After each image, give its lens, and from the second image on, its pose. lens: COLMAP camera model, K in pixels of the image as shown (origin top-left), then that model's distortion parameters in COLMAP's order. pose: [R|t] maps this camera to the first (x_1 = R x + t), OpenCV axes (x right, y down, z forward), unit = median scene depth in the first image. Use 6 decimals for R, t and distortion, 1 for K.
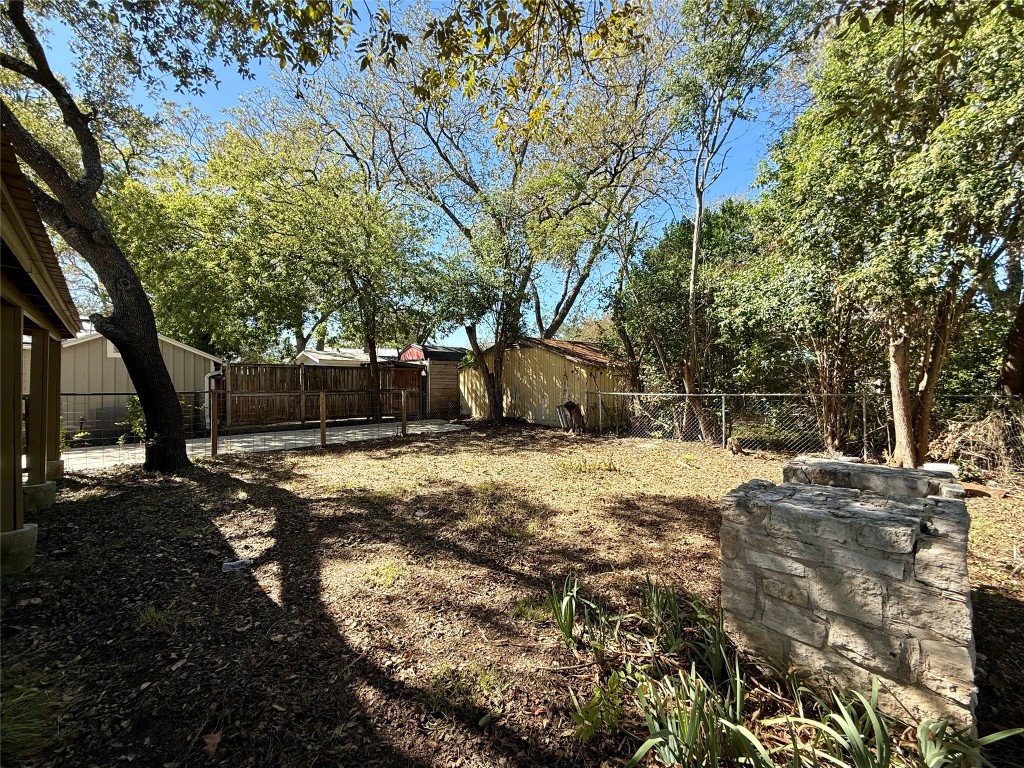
lens RADIAL K [[406.0, 0, 514.0], [0, 406.0, 382.1], [0, 0, 1]] dist [-0.000833, -0.000048]
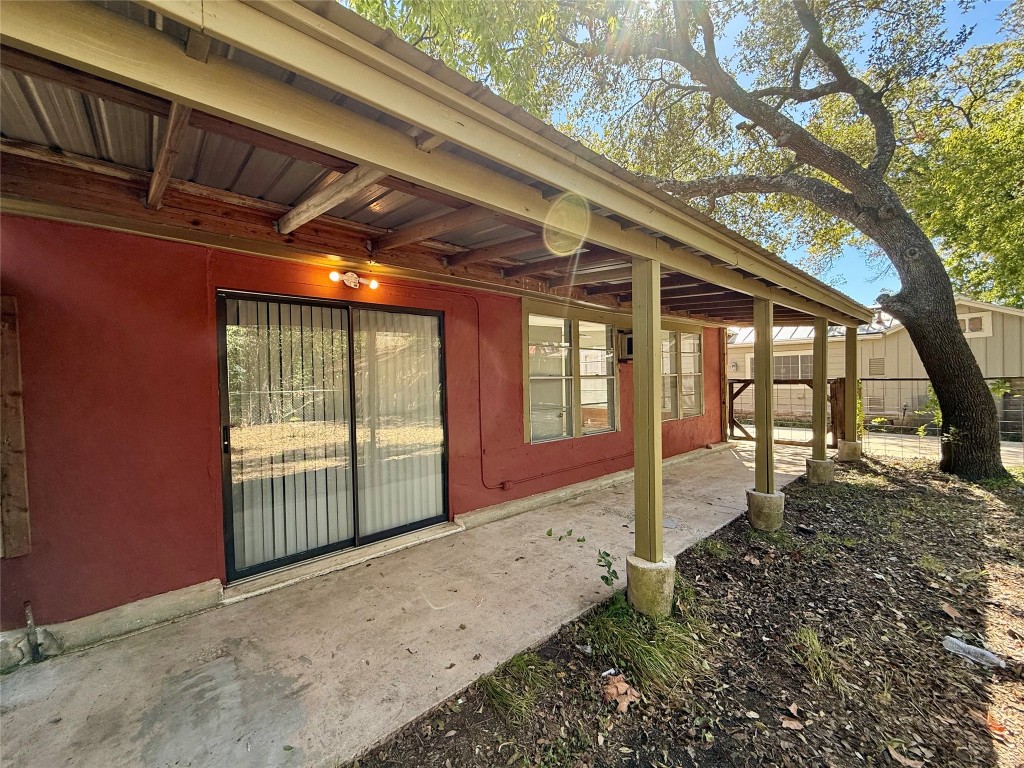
lens RADIAL K [[406.0, 0, 514.9], [0, 406.0, 385.3], [0, 0, 1]] dist [-0.000833, -0.000048]
pose [[-0.075126, 0.016995, -0.997029, -0.013205], [0.019756, 0.999684, 0.015552, 0.012424], [0.996978, -0.018529, -0.075438, 0.205211]]
